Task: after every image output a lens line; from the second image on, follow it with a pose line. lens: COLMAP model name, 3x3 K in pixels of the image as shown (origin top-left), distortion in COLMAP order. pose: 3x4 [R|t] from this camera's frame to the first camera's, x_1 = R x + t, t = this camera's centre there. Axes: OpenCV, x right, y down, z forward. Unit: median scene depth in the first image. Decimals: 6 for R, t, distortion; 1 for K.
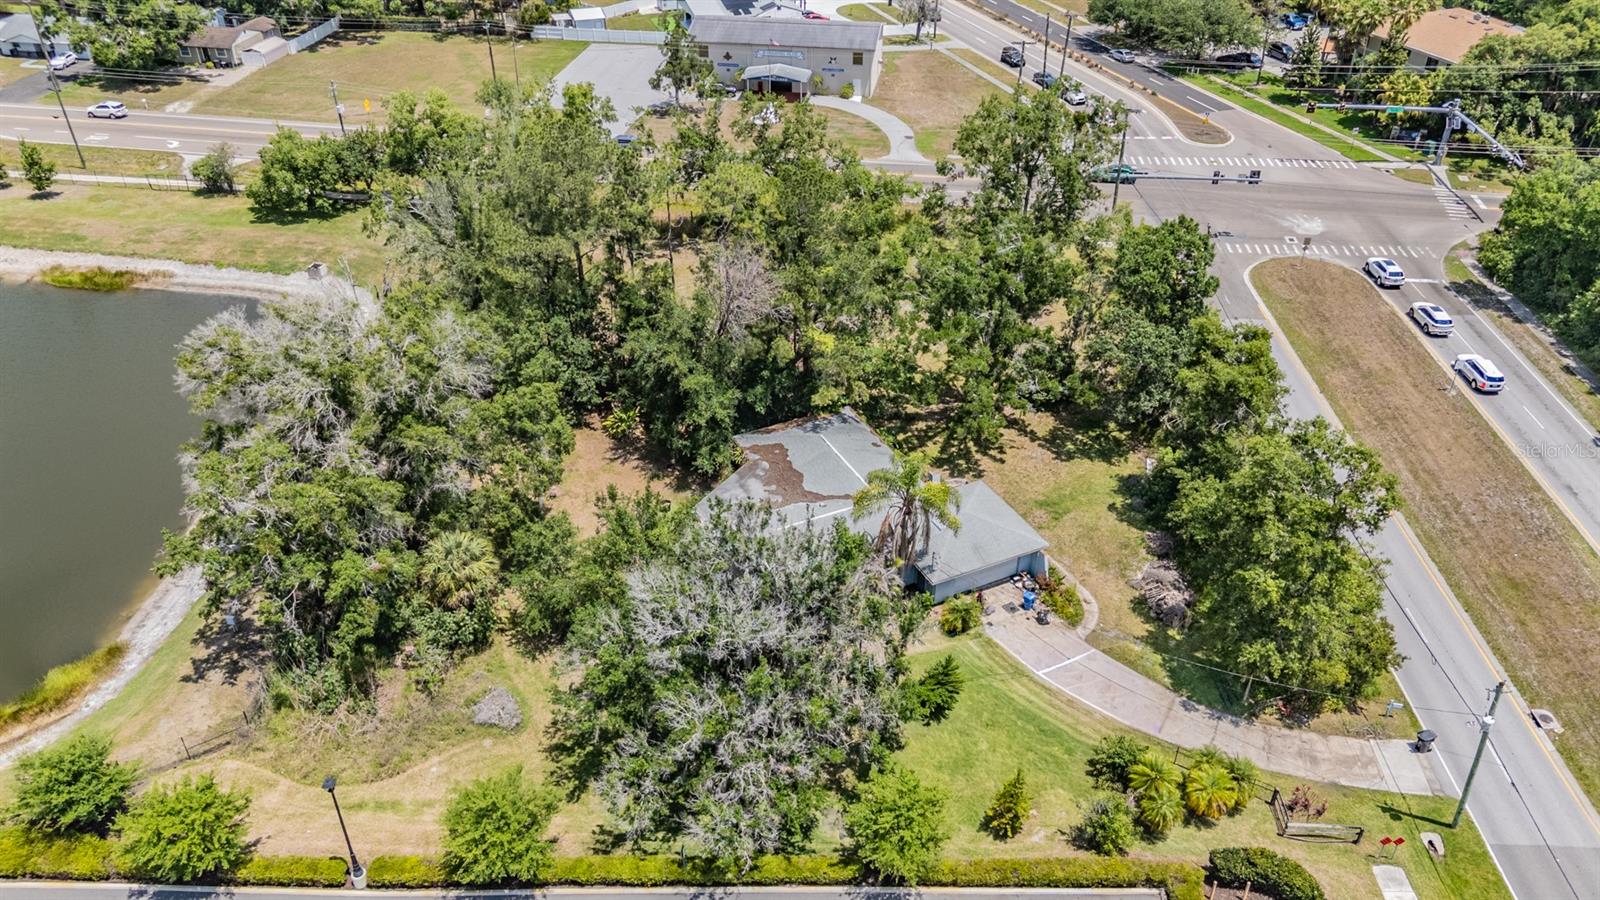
lens RADIAL K [[1182.4, 0, 801.0], [0, 1182.4, 451.7], [0, 0, 1]] dist [0.055873, -0.045917]
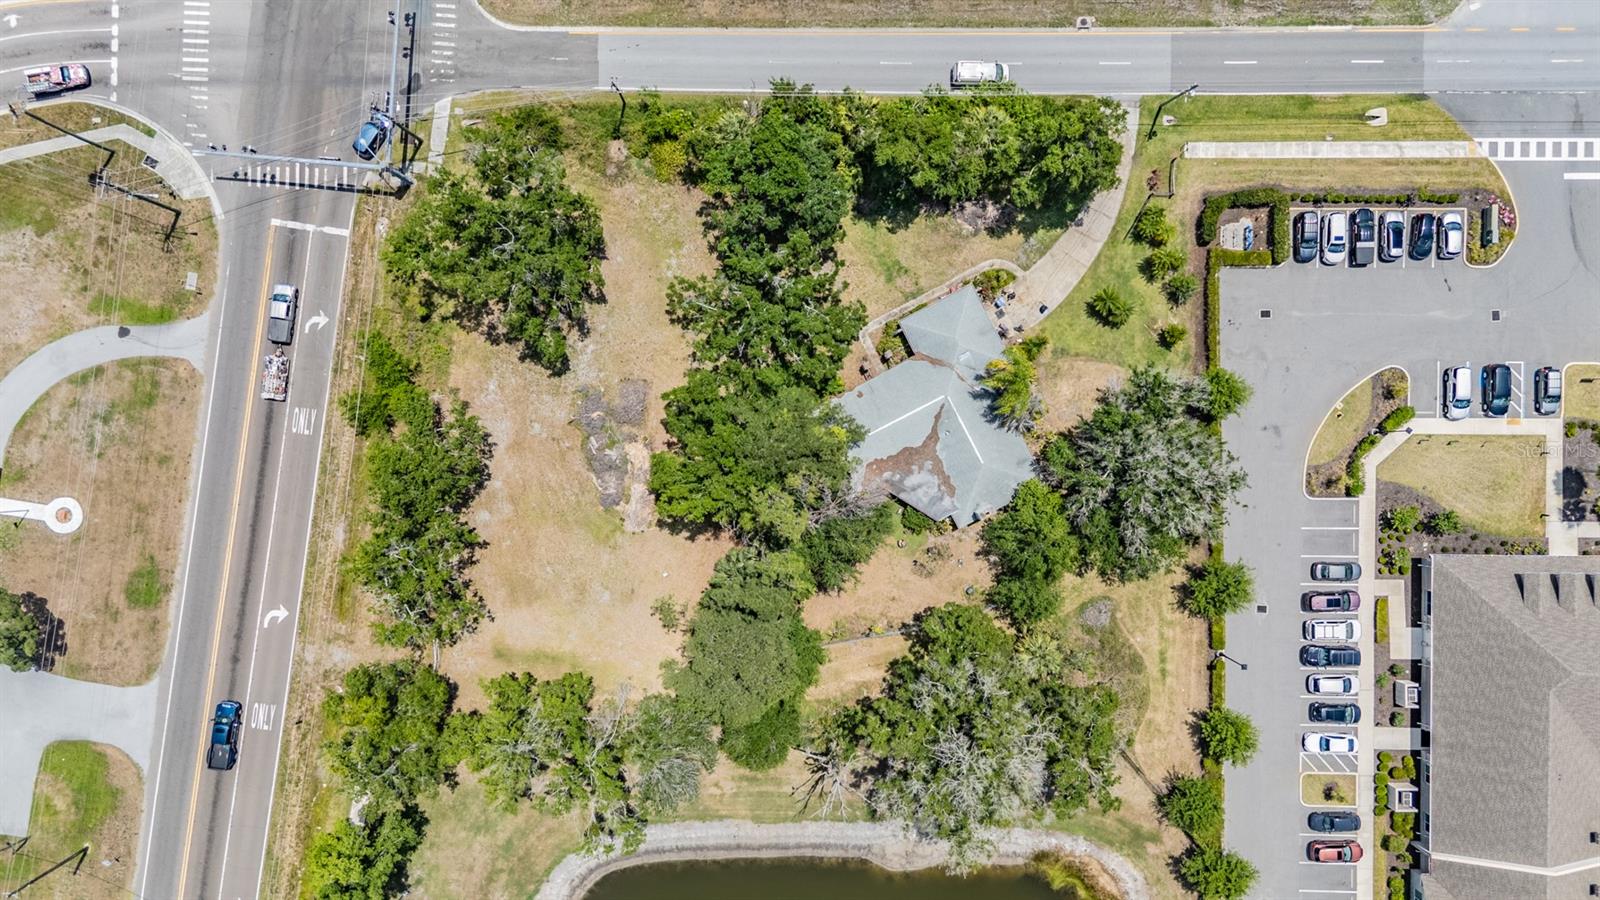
lens RADIAL K [[1182.4, 0, 801.0], [0, 1182.4, 451.7], [0, 0, 1]] dist [0.055873, -0.045917]
pose [[-0.023604, -0.999604, -0.015336, 0.014979], [0.562364, -0.025959, 0.826482, -0.857534], [-0.826553, 0.010884, 0.562754, 0.211277]]
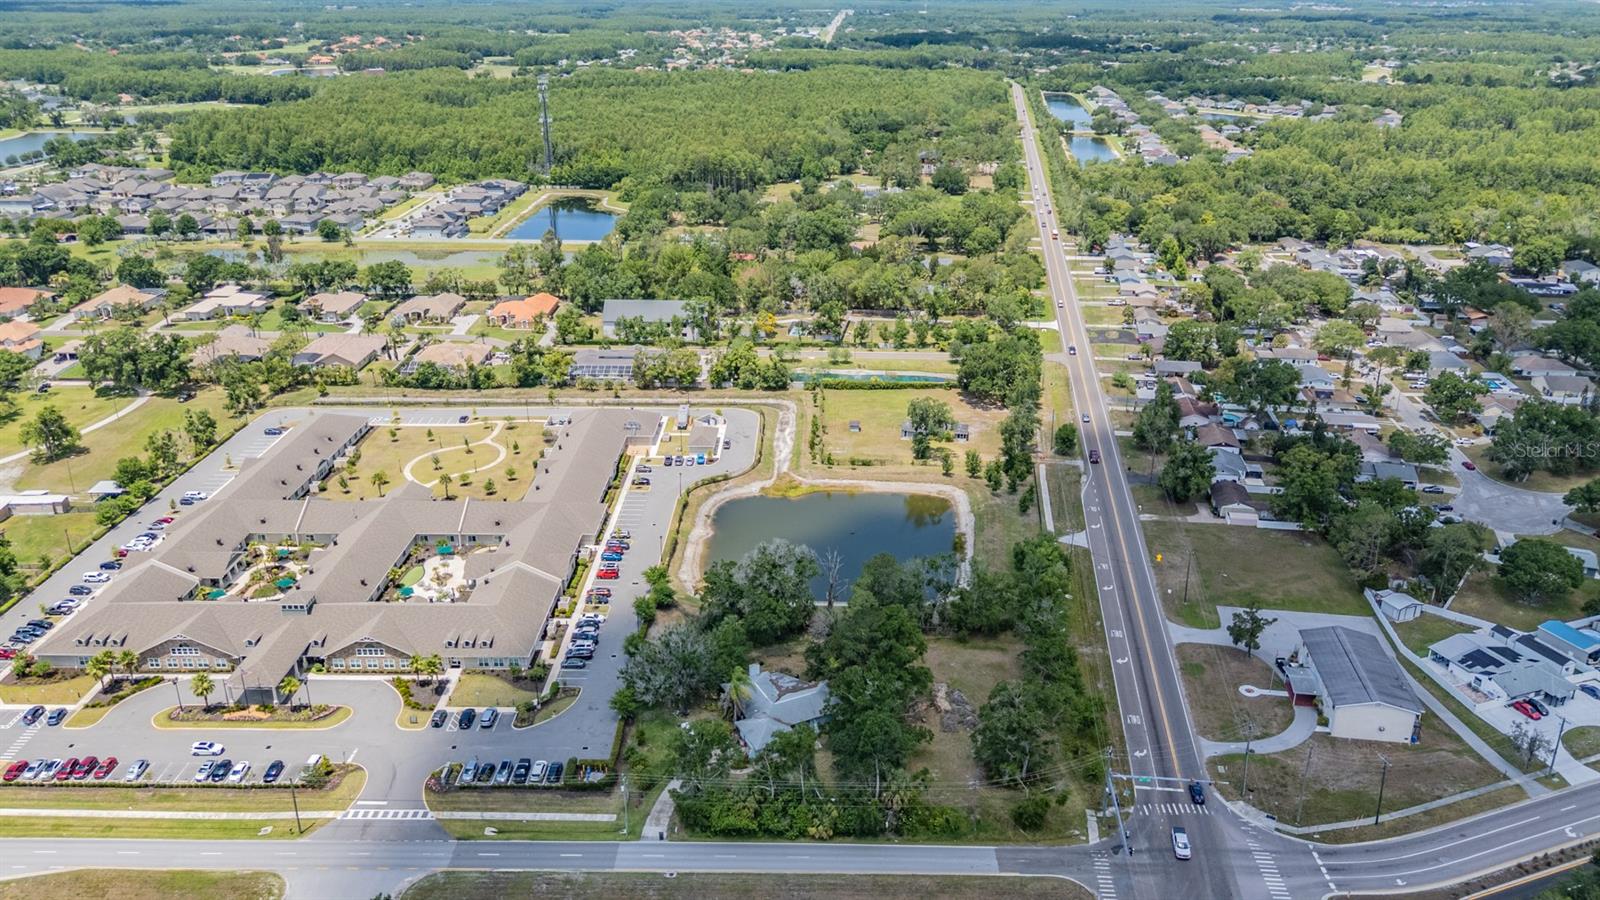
lens RADIAL K [[1171.9, 0, 800.0], [0, 1171.9, 450.0], [0, 0, 1]] dist [0.055223, -0.049600]
pose [[0.015437, 0.369235, -0.929208, 1.549031], [-0.559993, 0.773089, 0.297896, -0.820195], [0.828354, 0.515751, 0.218703, 0.112215]]
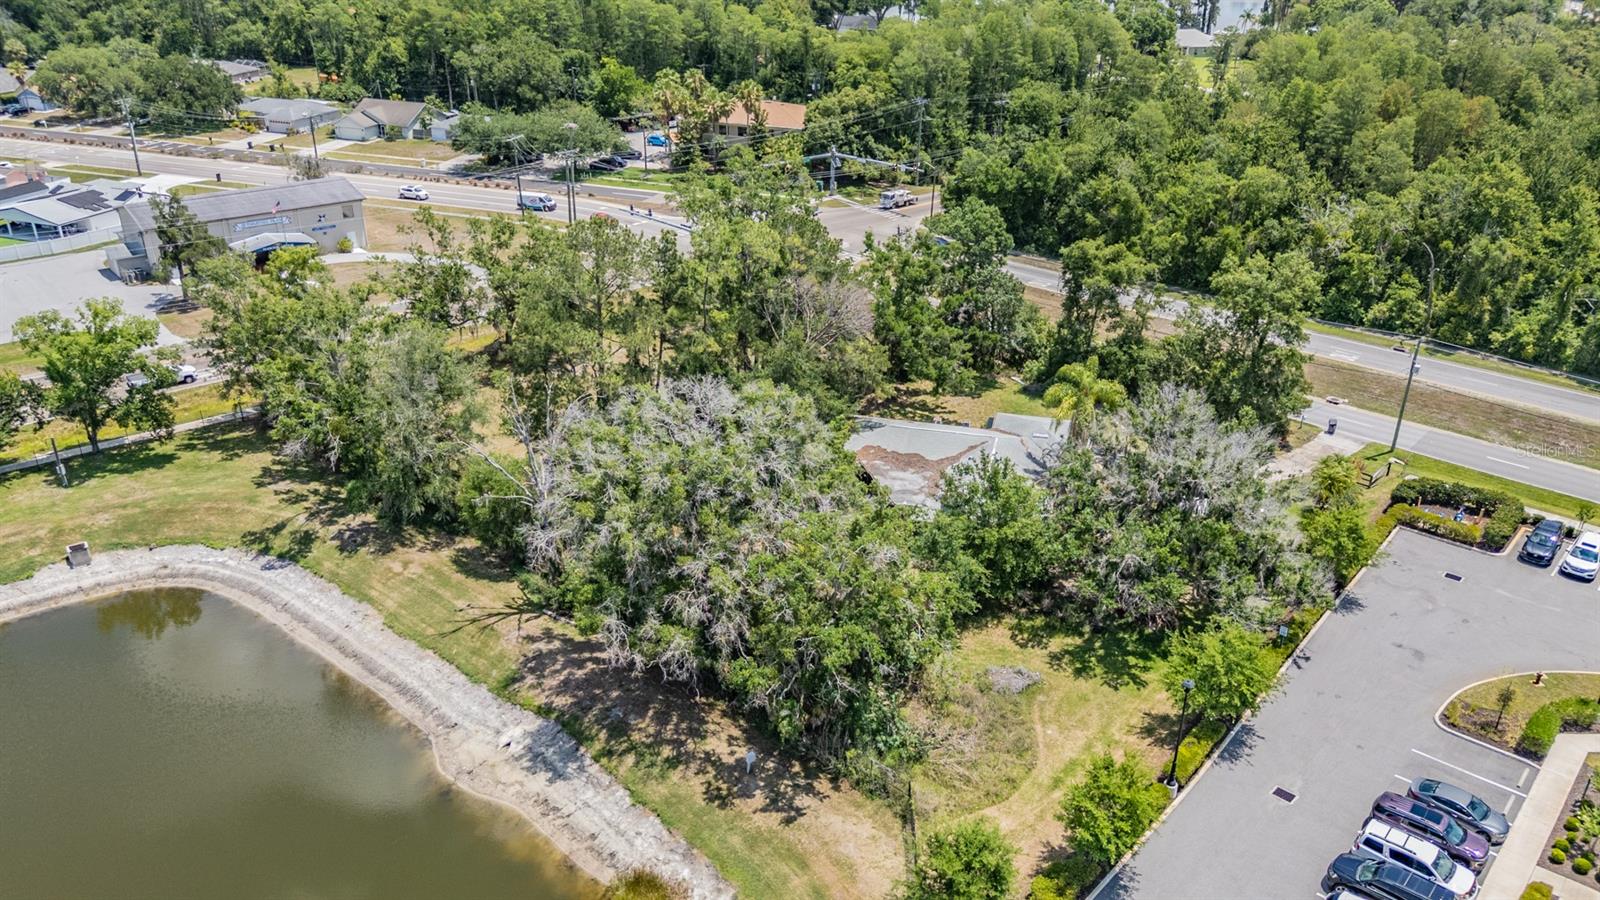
lens RADIAL K [[1182.4, 0, 801.0], [0, 1182.4, 451.7], [0, 0, 1]] dist [0.055873, -0.045917]
pose [[0.642331, -0.324314, 0.694429, -0.604399], [0.419327, 0.907130, 0.035782, -0.048839], [-0.641541, 0.268209, 0.718671, 0.173786]]
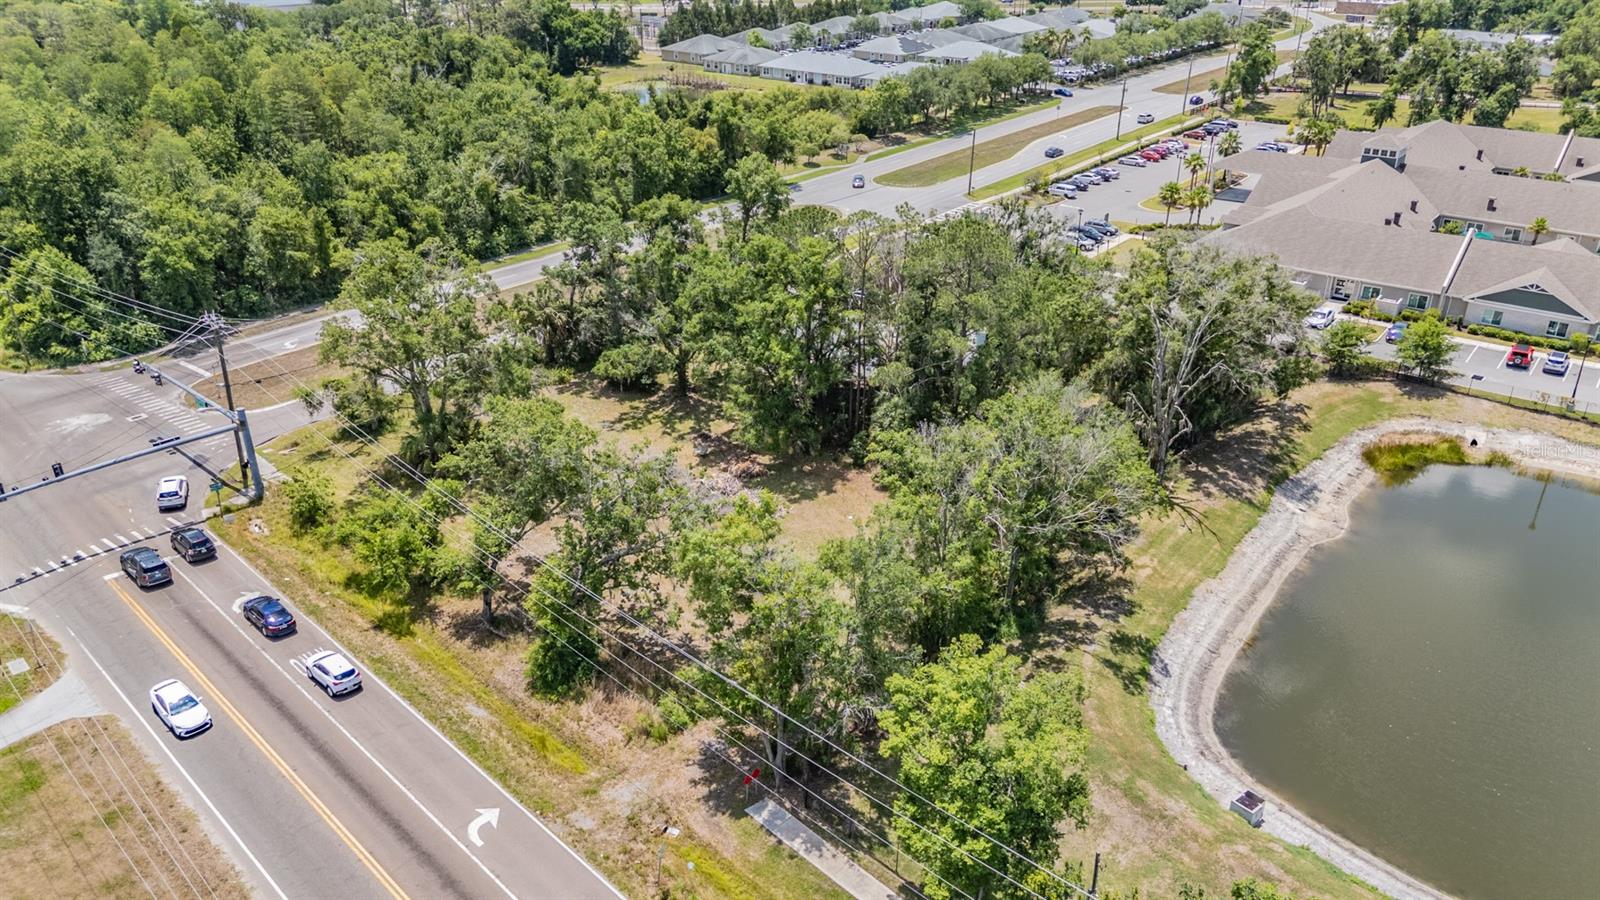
lens RADIAL K [[1182.4, 0, 801.0], [0, 1182.4, 451.7], [0, 0, 1]] dist [0.055873, -0.045917]
pose [[-0.812637, -0.255063, 0.523988, -0.478842], [0.319997, 0.556162, 0.766998, -0.716802], [-0.487055, 0.790966, -0.370338, 1.159487]]
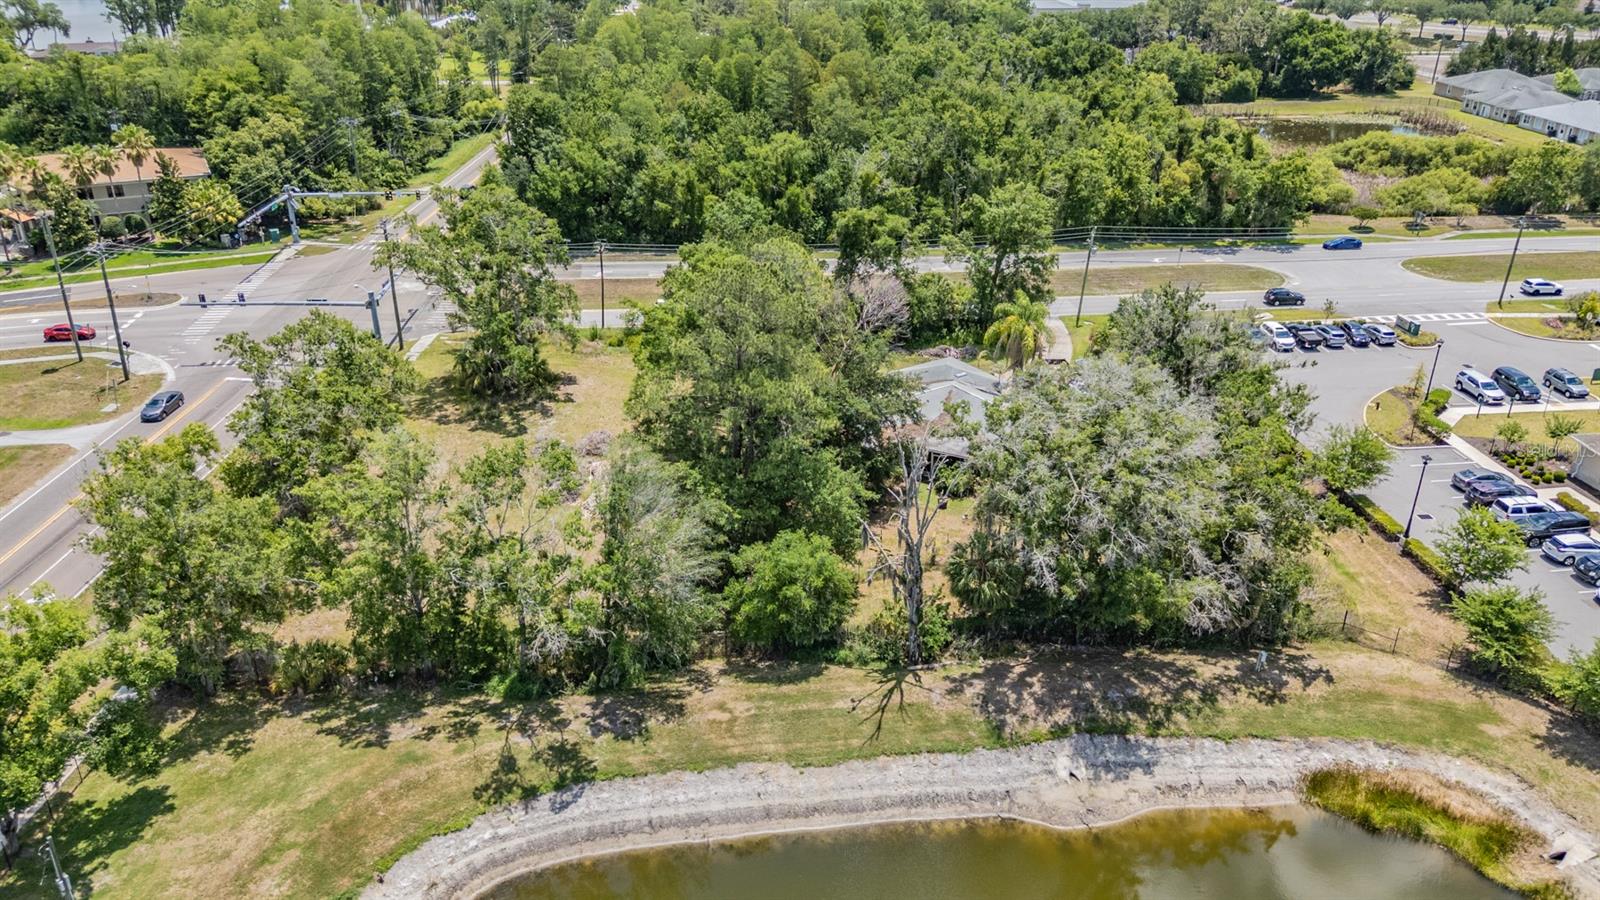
lens RADIAL K [[1182.4, 0, 801.0], [0, 1182.4, 451.7], [0, 0, 1]] dist [0.055873, -0.045917]
pose [[-0.140145, -0.427006, 0.893323, -0.763495], [0.545203, 0.719849, 0.429618, -0.384811], [-0.826506, 0.547251, 0.131922, 0.668894]]
